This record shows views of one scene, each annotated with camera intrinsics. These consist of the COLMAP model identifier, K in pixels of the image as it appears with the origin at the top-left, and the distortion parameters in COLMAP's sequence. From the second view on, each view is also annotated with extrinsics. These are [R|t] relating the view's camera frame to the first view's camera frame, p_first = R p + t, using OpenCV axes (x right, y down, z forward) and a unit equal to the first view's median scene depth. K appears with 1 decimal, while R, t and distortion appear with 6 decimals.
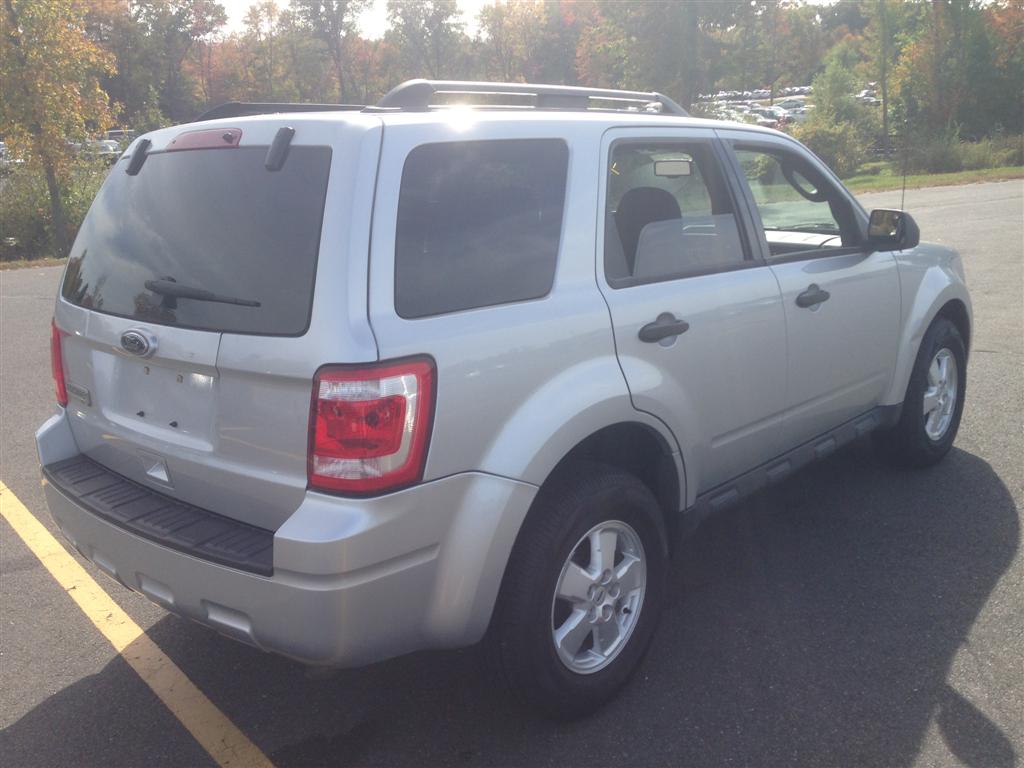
lens RADIAL K [[942.3, 0, 512.0], [0, 942.3, 384.0], [0, 0, 1]] dist [0.041031, -0.027341]
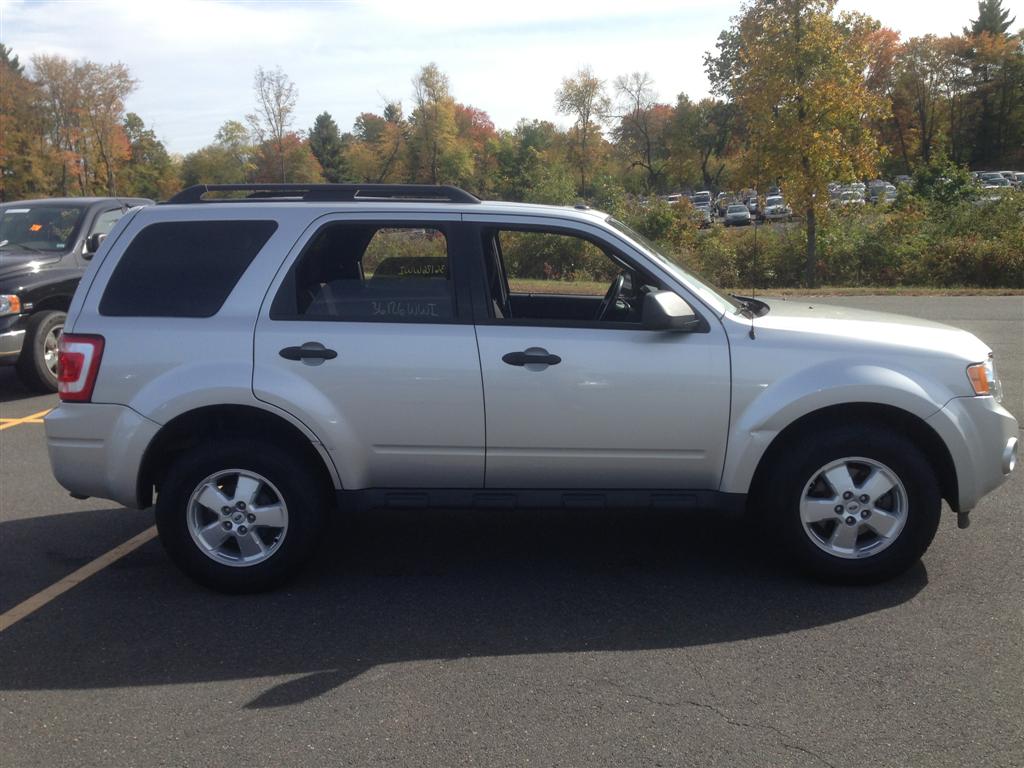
lens RADIAL K [[942.3, 0, 512.0], [0, 942.3, 384.0], [0, 0, 1]] dist [0.041031, -0.027341]
pose [[0.662208, 0.157846, -0.732506, 1.444077], [-0.186664, 0.981493, 0.042750, -0.133030], [0.725697, 0.108423, 0.679417, 0.254570]]
